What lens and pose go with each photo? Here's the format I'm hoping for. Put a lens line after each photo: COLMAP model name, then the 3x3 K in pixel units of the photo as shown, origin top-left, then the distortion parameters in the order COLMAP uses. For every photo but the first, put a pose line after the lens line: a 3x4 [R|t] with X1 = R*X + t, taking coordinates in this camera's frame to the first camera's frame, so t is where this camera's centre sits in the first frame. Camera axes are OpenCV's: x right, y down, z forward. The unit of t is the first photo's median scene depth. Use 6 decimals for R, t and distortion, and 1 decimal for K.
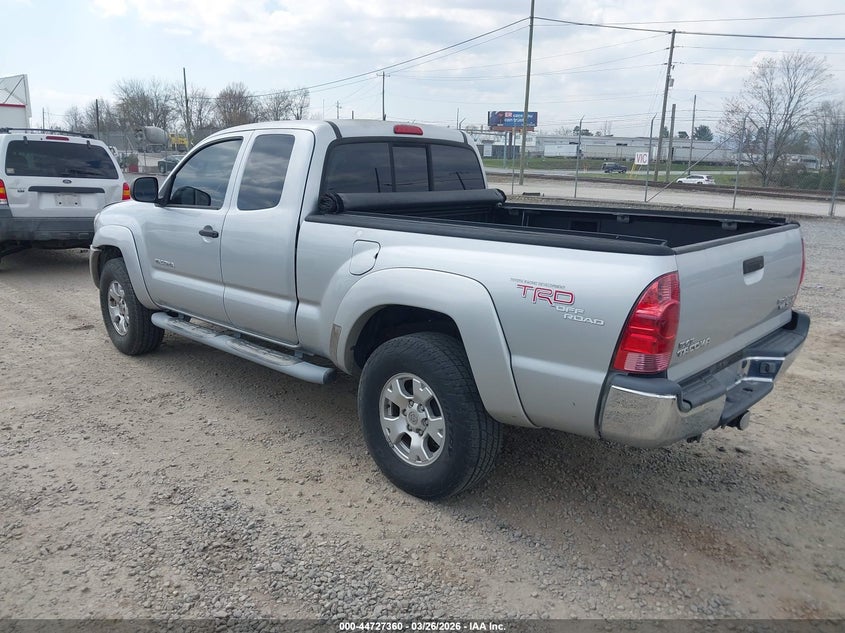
lens RADIAL K [[670.1, 0, 422.5], [0, 670.1, 316.5], [0, 0, 1]] dist [0.000570, 0.000534]
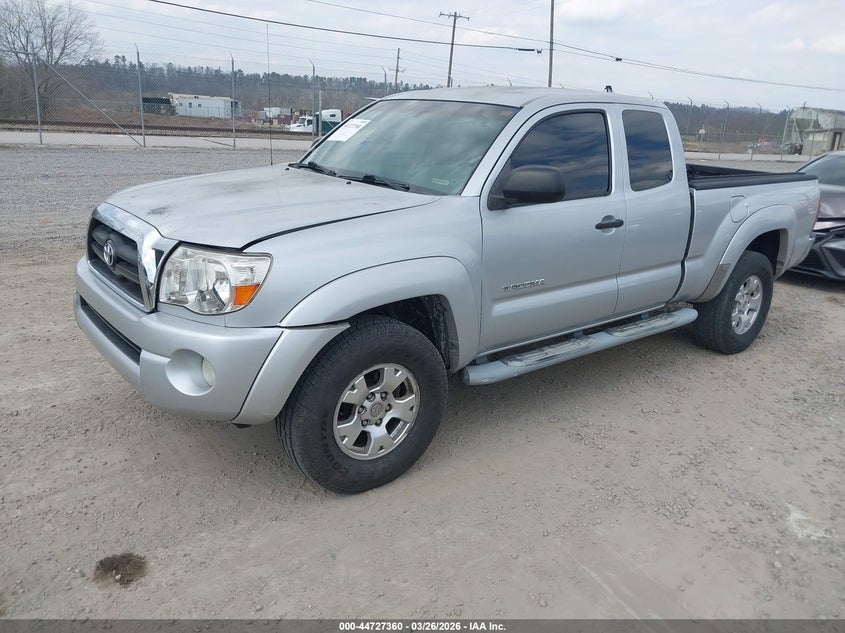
lens RADIAL K [[701.4, 0, 422.5], [0, 701.4, 316.5], [0, 0, 1]] dist [0.006855, 0.003650]
pose [[0.095308, -0.288049, 0.952861, -1.247410], [0.177411, 0.946809, 0.268475, -0.298791], [-0.979511, 0.143460, 0.141341, 1.126316]]
